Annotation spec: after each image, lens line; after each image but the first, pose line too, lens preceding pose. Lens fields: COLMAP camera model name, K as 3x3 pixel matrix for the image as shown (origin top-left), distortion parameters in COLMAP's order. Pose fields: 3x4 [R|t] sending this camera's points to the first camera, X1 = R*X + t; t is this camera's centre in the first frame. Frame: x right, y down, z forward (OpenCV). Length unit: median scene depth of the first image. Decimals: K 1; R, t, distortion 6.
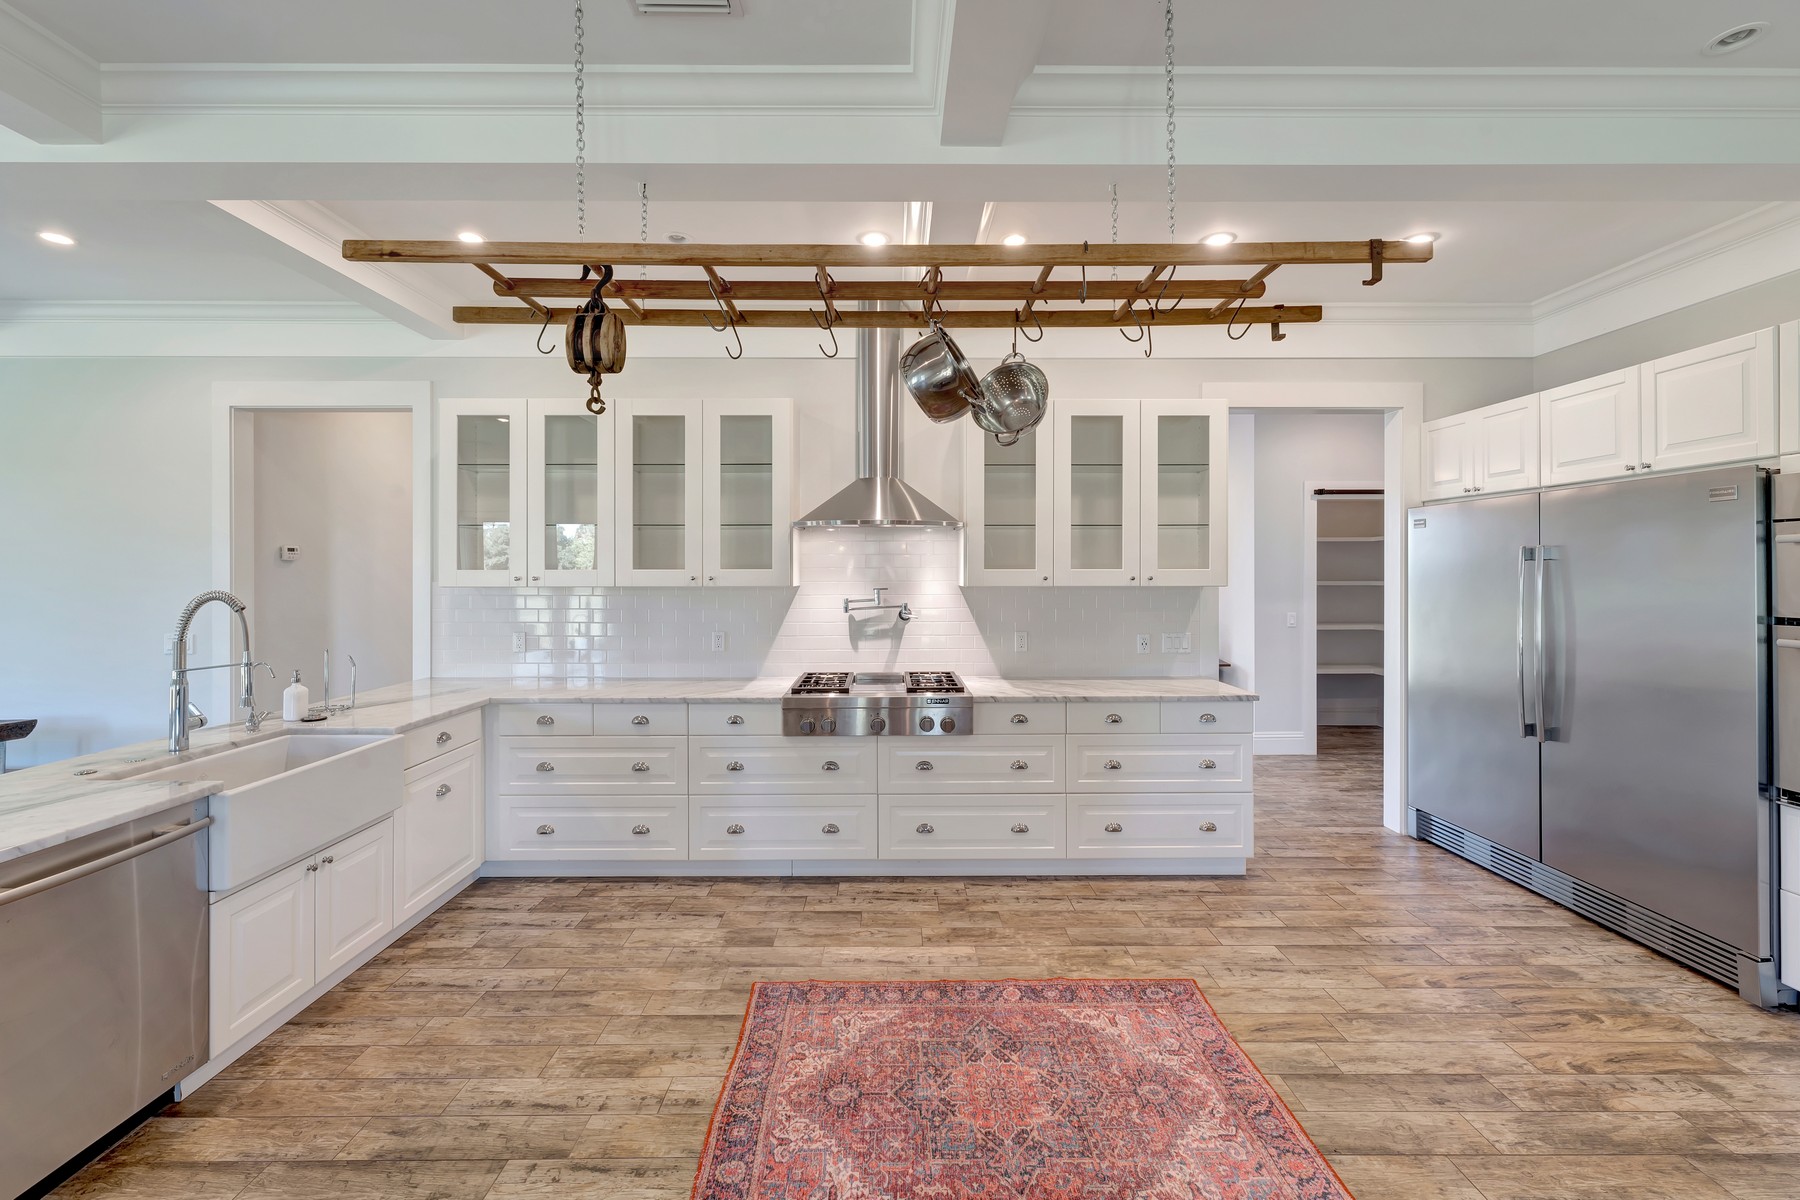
lens RADIAL K [[720.0, 0, 892.0], [0, 720.0, 577.9], [0, 0, 1]] dist [0.000390, 0.000183]
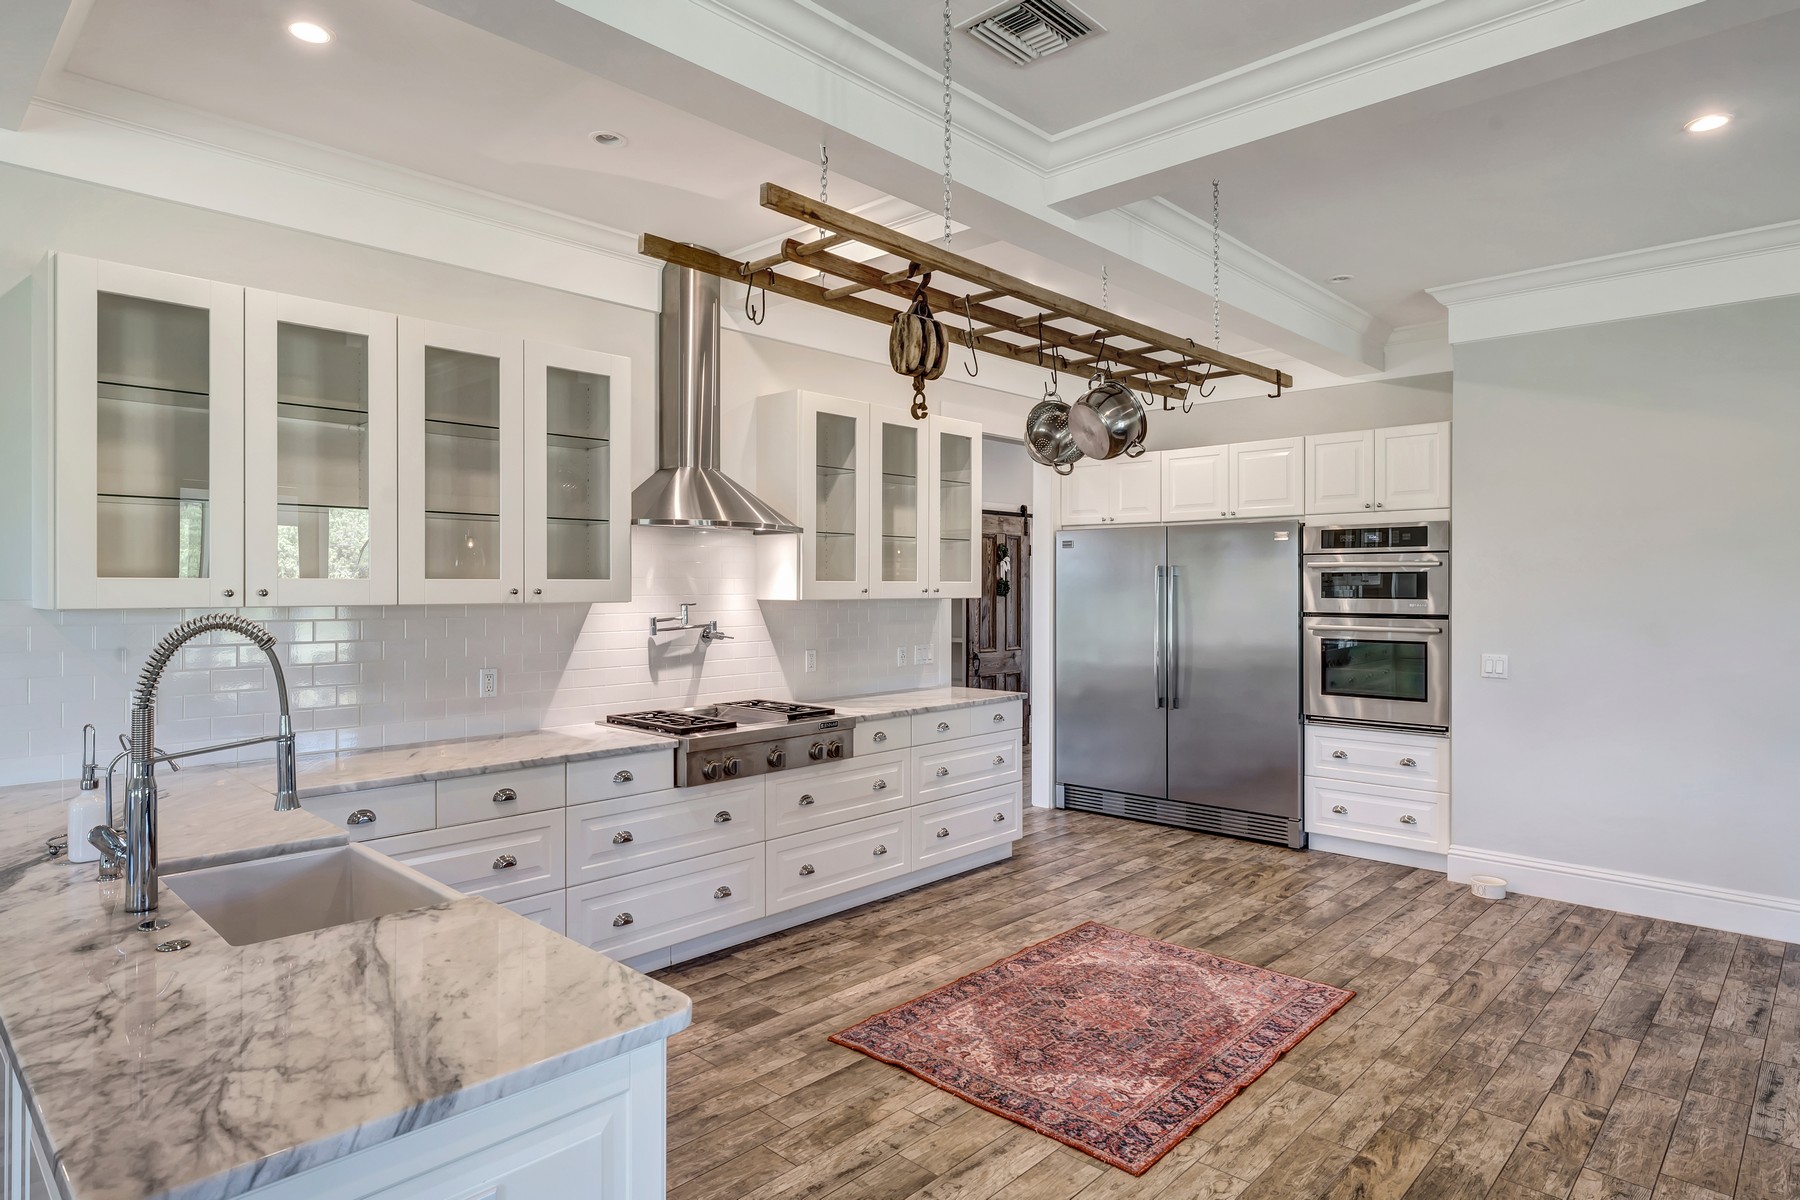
lens RADIAL K [[1027.2, 0, 900.0], [0, 1027.2, 600.0], [0, 0, 1]] dist [0.001016, 0.000101]
pose [[0.685401, -0.009118, 0.728108, -0.929421], [0.003595, 0.999952, 0.009138, 0.000934], [-0.728157, -0.003646, 0.685401, 0.045884]]
